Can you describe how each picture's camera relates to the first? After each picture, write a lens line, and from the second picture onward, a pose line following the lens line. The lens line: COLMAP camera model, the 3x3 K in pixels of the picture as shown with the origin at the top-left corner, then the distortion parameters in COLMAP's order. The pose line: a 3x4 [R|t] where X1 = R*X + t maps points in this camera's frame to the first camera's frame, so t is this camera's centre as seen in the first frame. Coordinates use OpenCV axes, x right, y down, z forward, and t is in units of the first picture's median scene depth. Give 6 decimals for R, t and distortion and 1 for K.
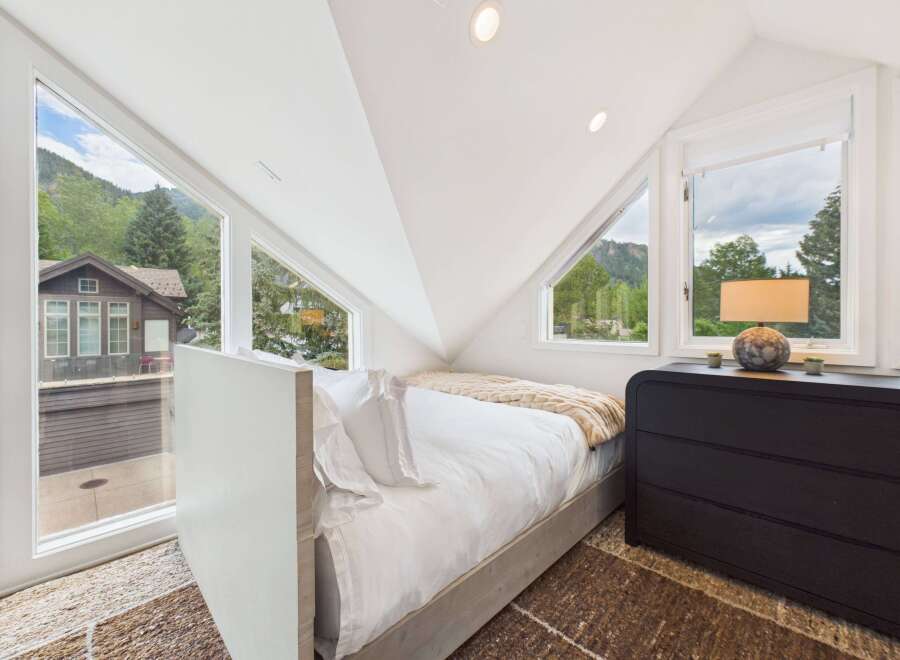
lens RADIAL K [[378.8, 0, 447.0], [0, 378.8, 324.7], [0, 0, 1]] dist [-0.000167, -0.000145]
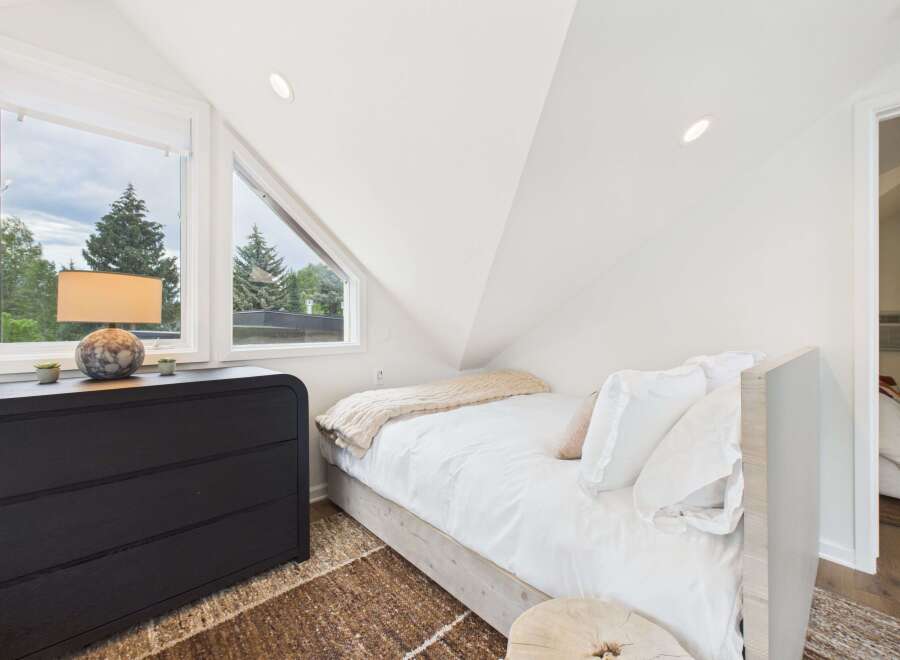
lens RADIAL K [[378.8, 0, 447.0], [0, 378.8, 324.7], [0, 0, 1]] dist [-0.000167, -0.000145]
pose [[0.047828, -0.001088, 0.998855, -0.001461], [0.002595, 0.999996, 0.000965, -0.001468], [-0.998852, 0.002546, 0.047830, 0.192322]]
